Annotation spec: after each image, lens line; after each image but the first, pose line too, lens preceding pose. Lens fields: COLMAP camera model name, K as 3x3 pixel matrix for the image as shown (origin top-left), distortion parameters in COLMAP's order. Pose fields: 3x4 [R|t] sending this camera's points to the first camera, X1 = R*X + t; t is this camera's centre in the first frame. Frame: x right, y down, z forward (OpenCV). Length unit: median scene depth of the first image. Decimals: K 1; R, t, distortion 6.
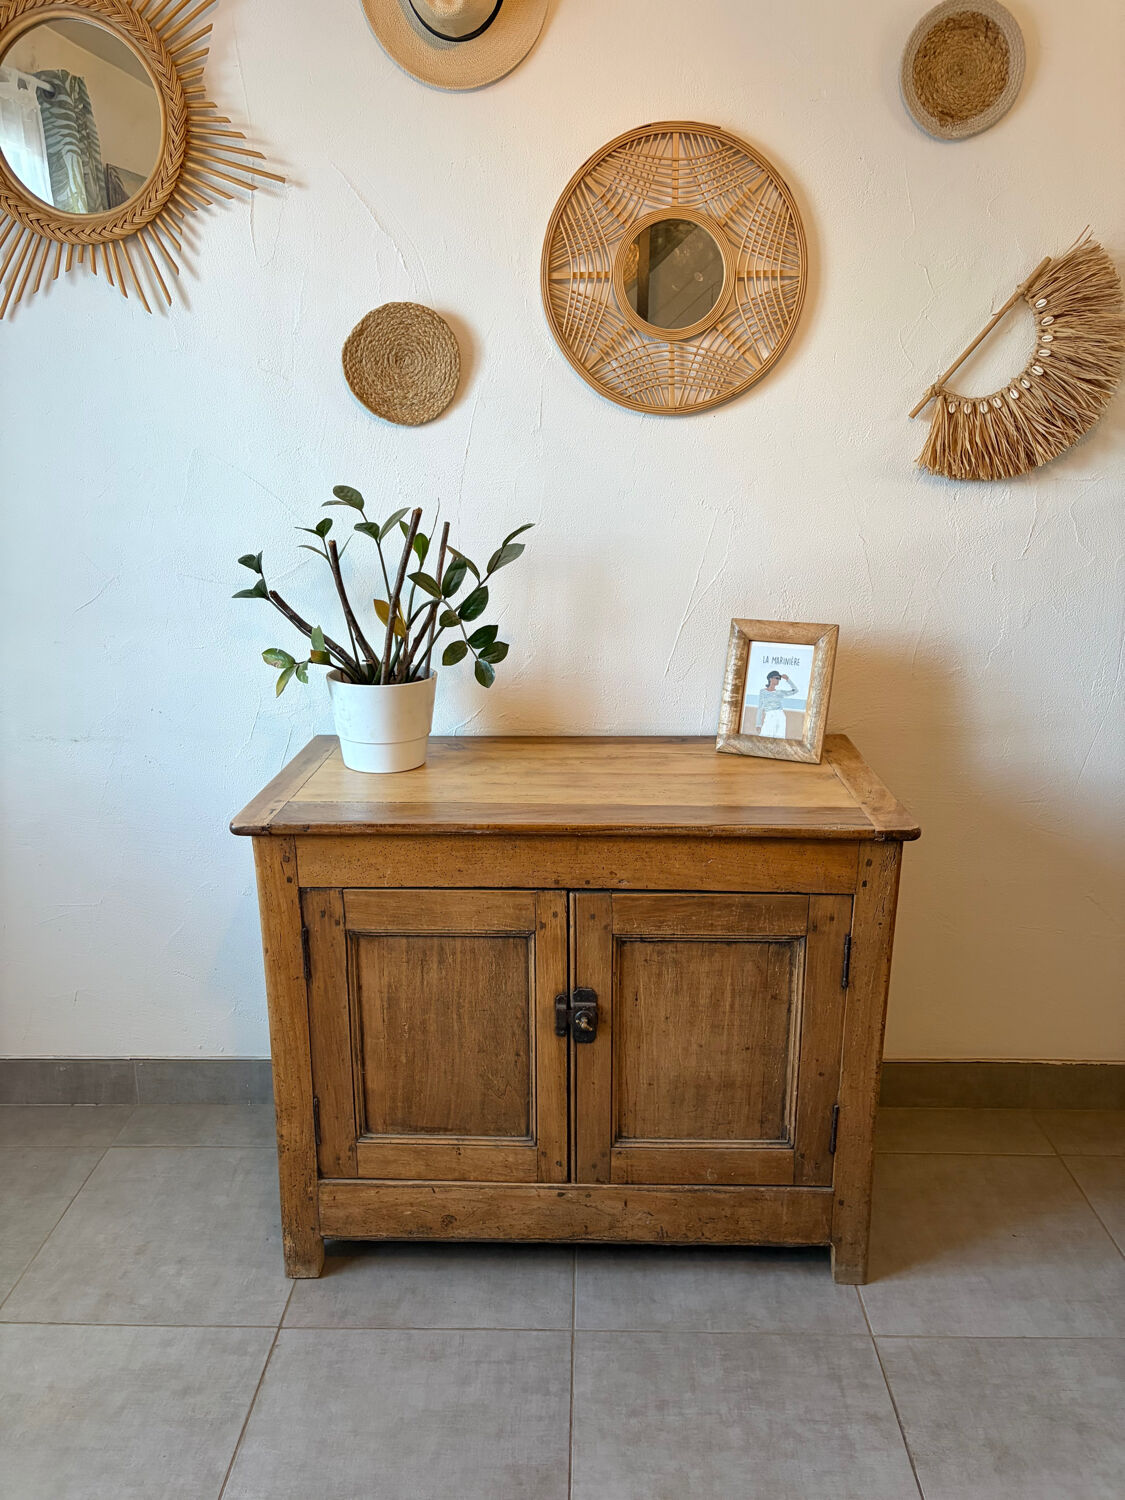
lens RADIAL K [[1120.3, 0, 562.5], [0, 1120.3, 750.0], [0, 0, 1]] dist [0.069720, -0.074703]
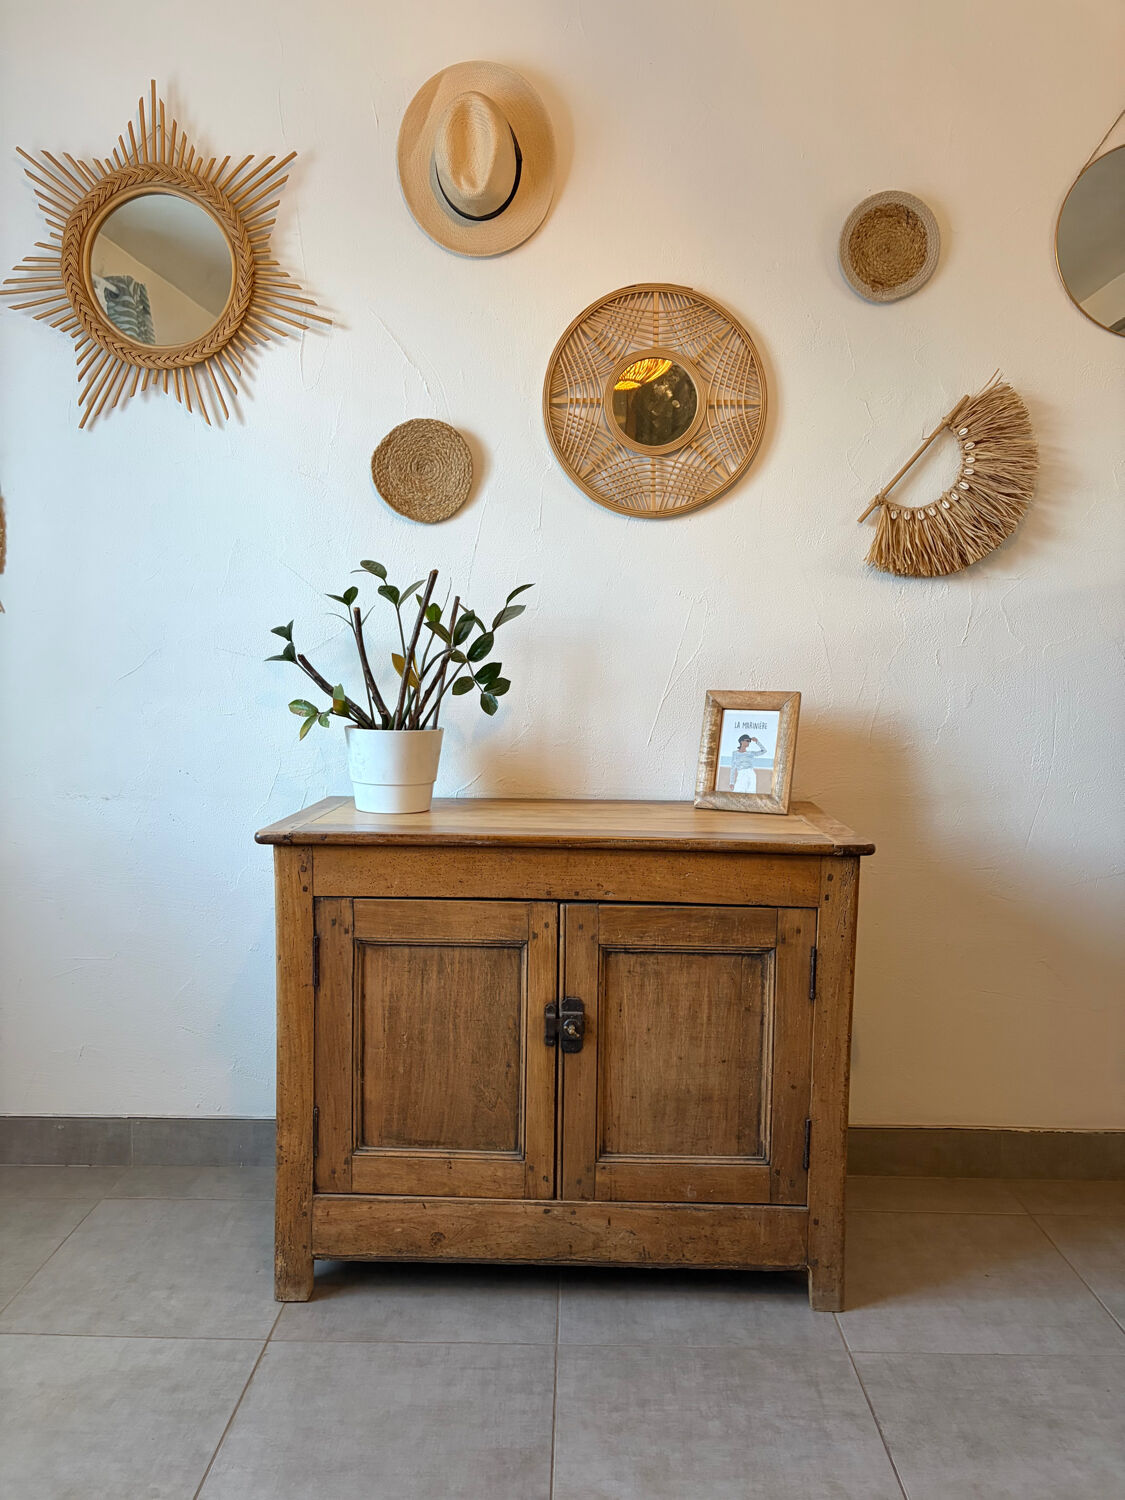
lens RADIAL K [[1125.1, 0, 563.0], [0, 1125.1, 755.1], [0, 0, 1]] dist [0.066556, -0.064429]
pose [[0.999809, 0.016718, 0.010100, -0.004217], [-0.014530, 0.982177, -0.187394, 0.180906], [-0.013053, 0.187211, 0.982233, -0.105224]]
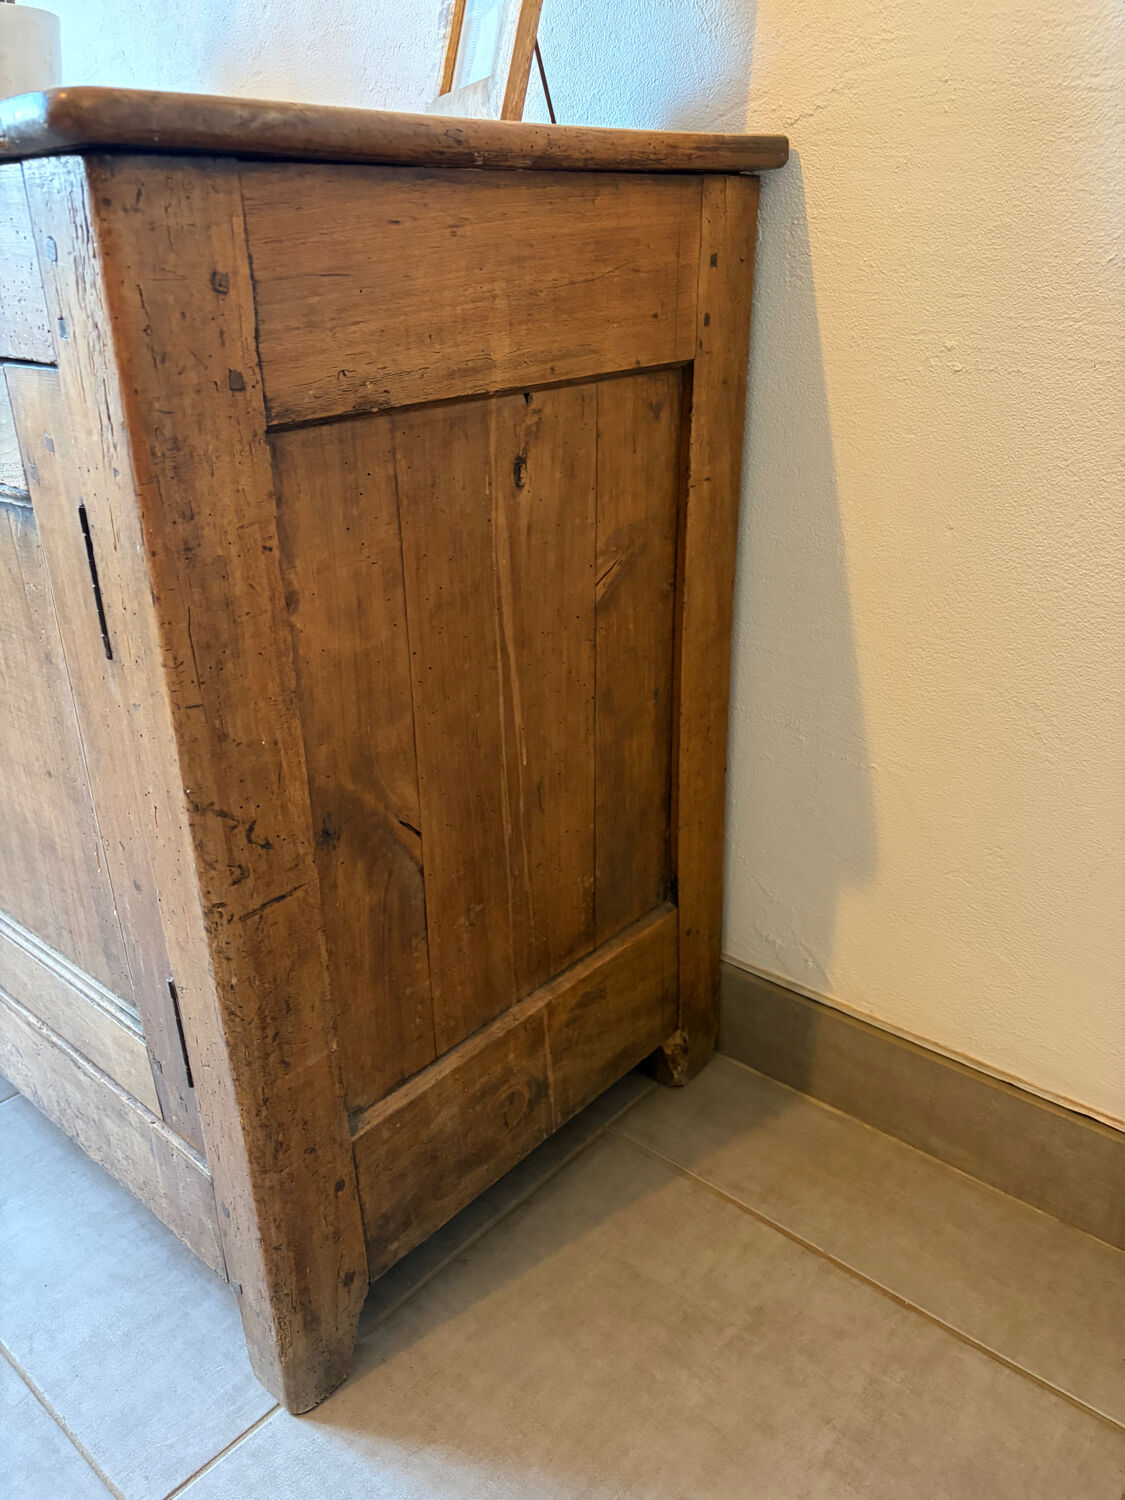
lens RADIAL K [[1150.1, 0, 566.6], [0, 1150.1, 728.1], [0, 0, 1]] dist [0.032683, -0.046089]
pose [[0.766487, 0.236981, -0.596940, 0.559507], [-0.155137, 0.970230, 0.185975, 0.135975], [0.623242, -0.049940, 0.780433, 0.774216]]
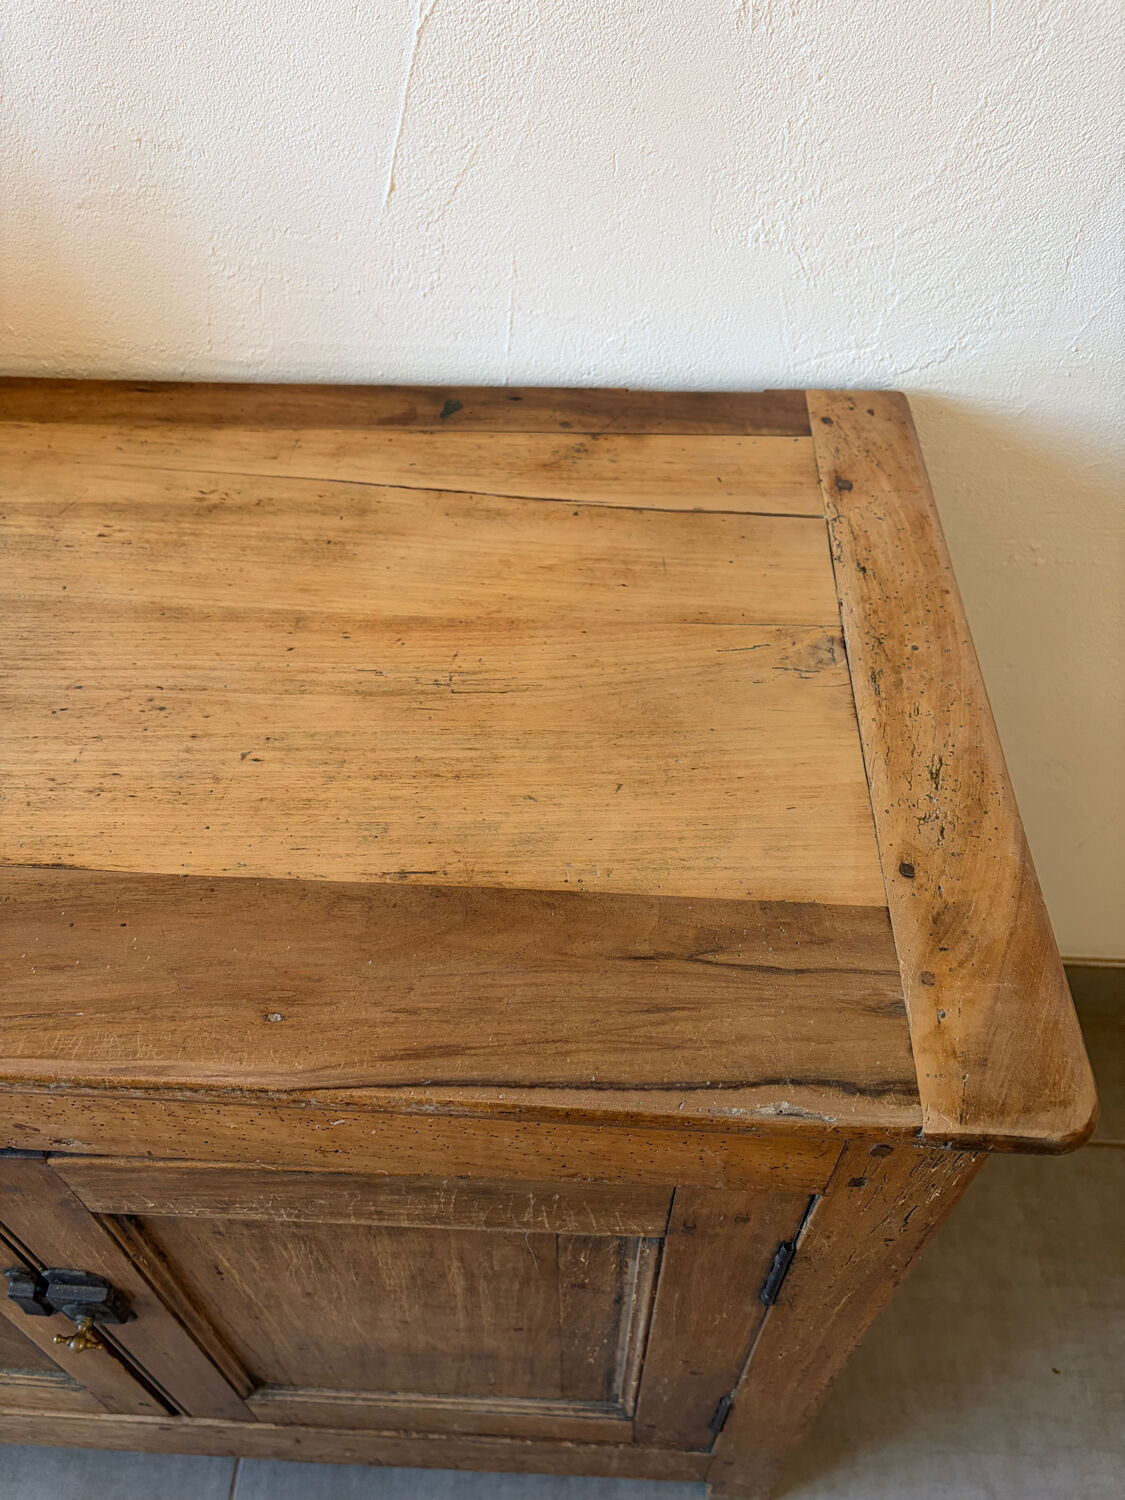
lens RADIAL K [[1152.3, 0, 562.8], [0, 1152.3, 753.9], [0, 0, 1]] dist [0.037905, -0.058570]
pose [[0.999671, 0.018870, -0.017354, 0.180535], [-0.006898, 0.849934, 0.526843, -0.129962], [0.024692, -0.526550, 0.849785, 0.746122]]
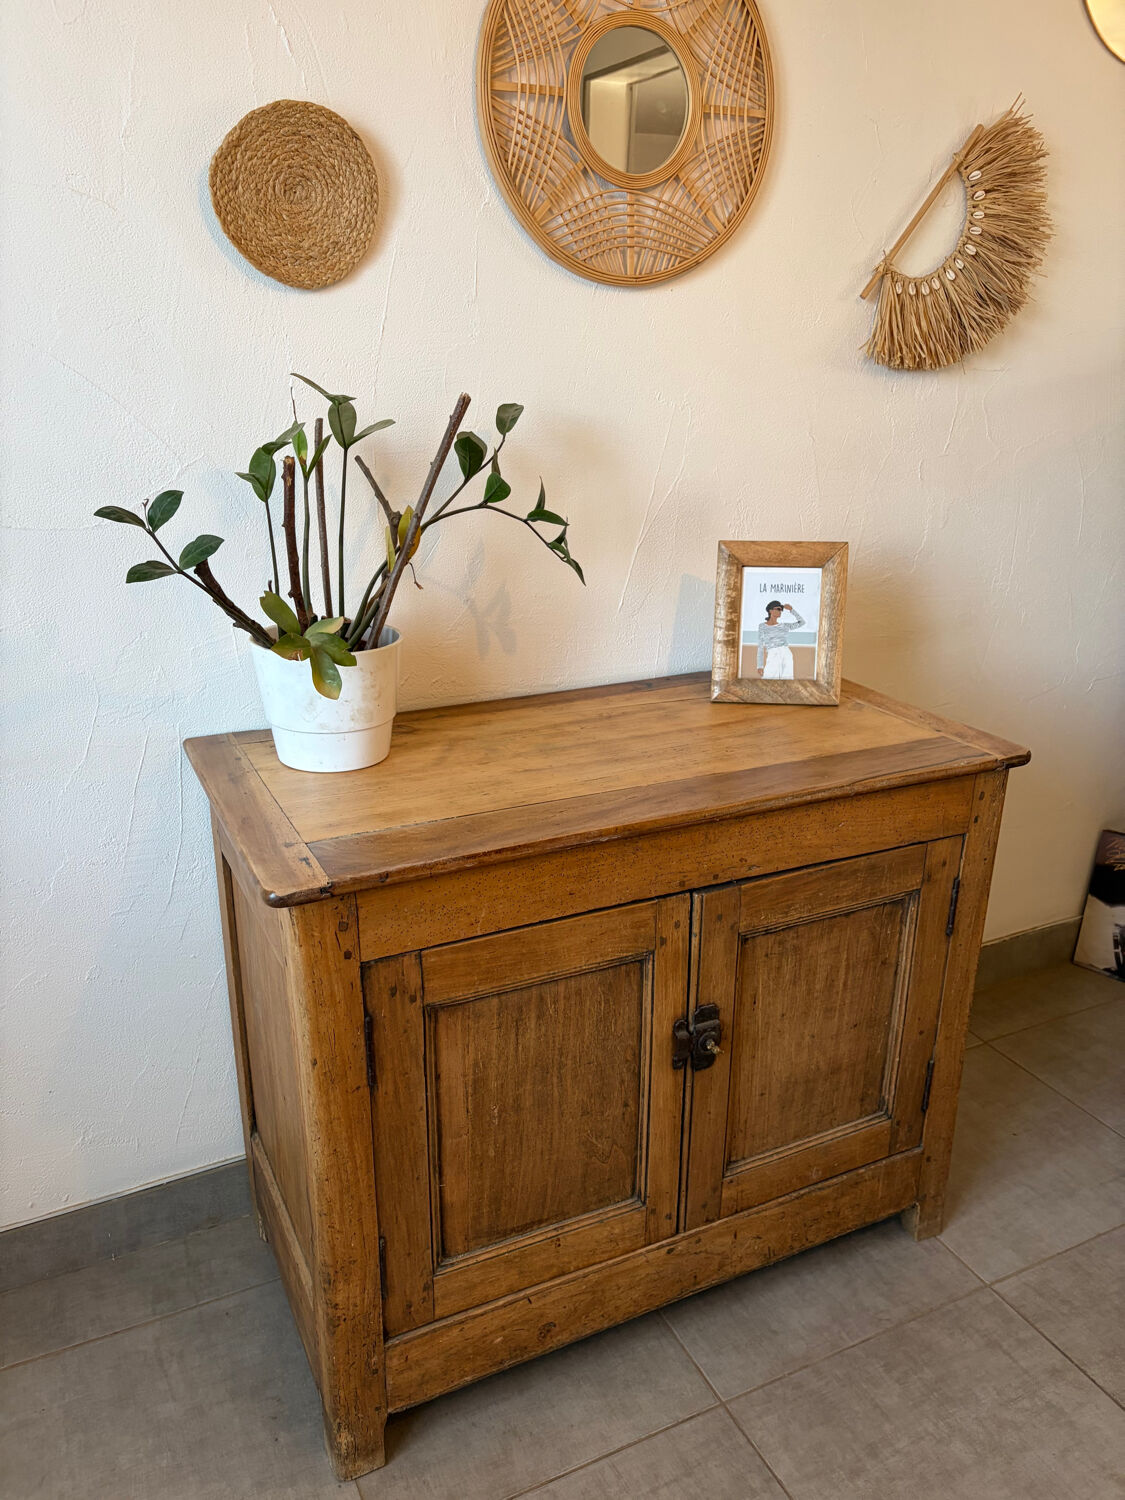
lens RADIAL K [[1129.1, 0, 553.5], [0, 1129.1, 758.1], [0, 0, 1]] dist [0.030843, -0.002710]
pose [[0.890892, -0.145838, 0.430167, -0.390173], [0.115539, 0.988663, 0.095898, -0.052476], [-0.439275, -0.035733, 0.897642, 0.314424]]
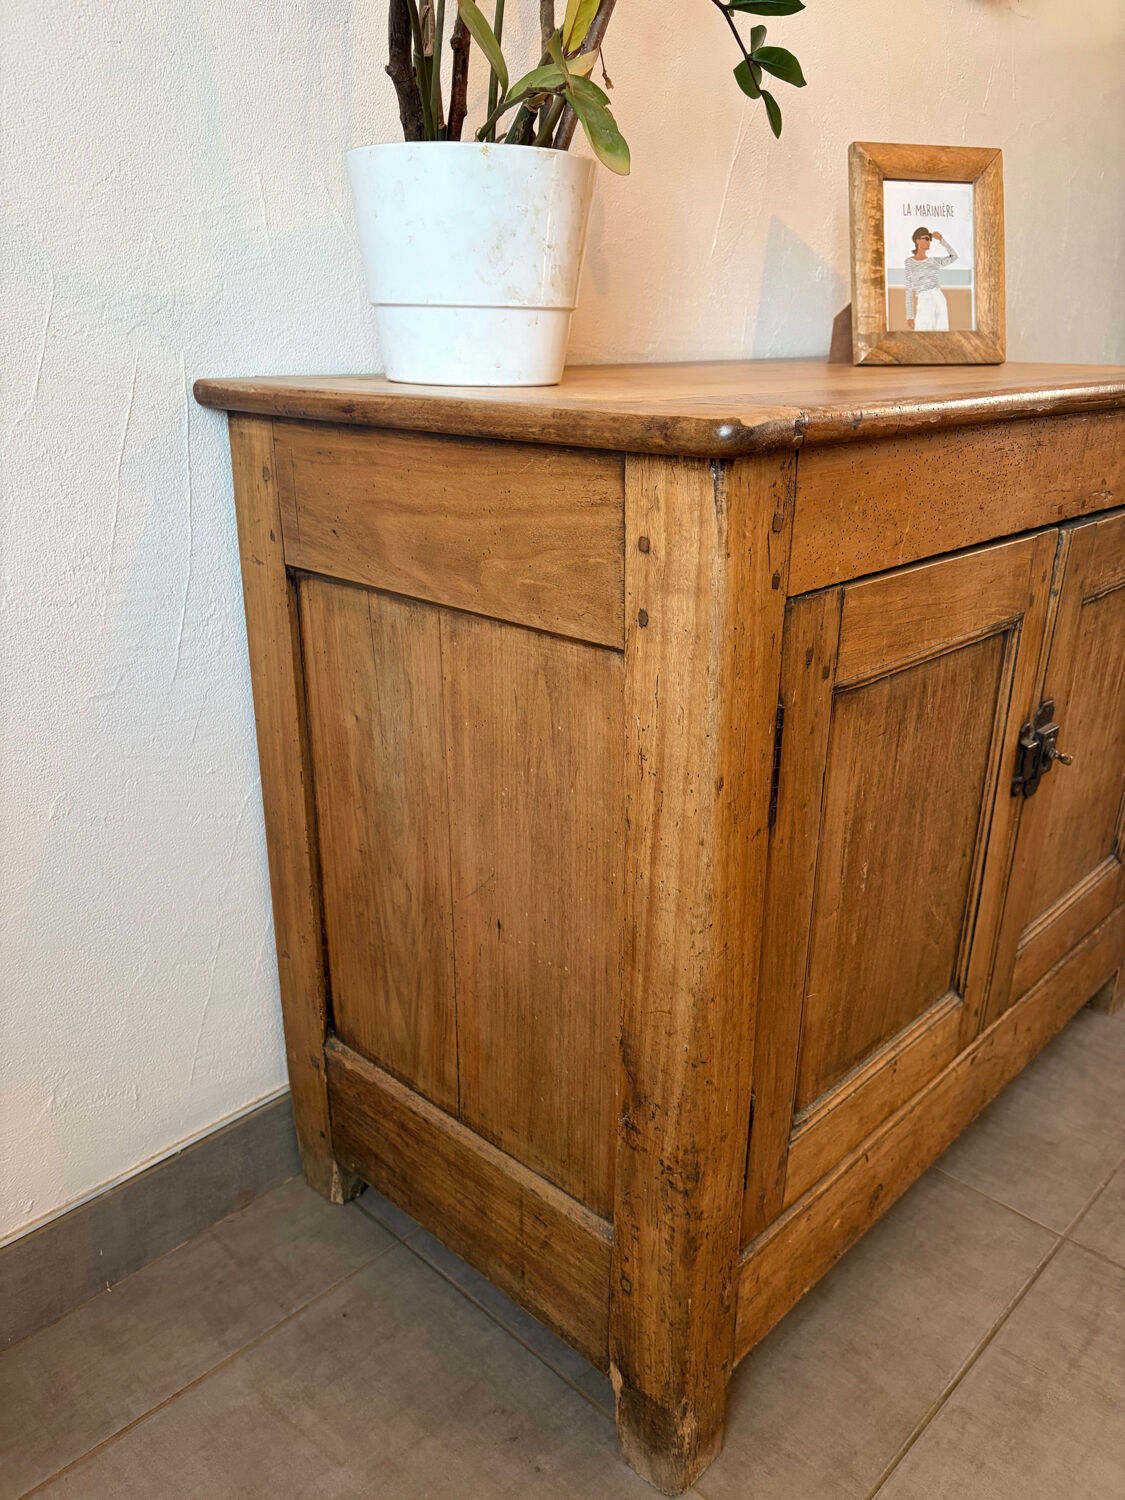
lens RADIAL K [[1144.1, 0, 562.5], [0, 1144.1, 750.0], [0, 0, 1]] dist [0.034093, -0.033074]
pose [[0.675842, -0.250177, 0.693289, -0.552625], [0.182549, 0.968141, 0.171403, 0.086171], [-0.714082, 0.010718, 0.699980, 0.739312]]
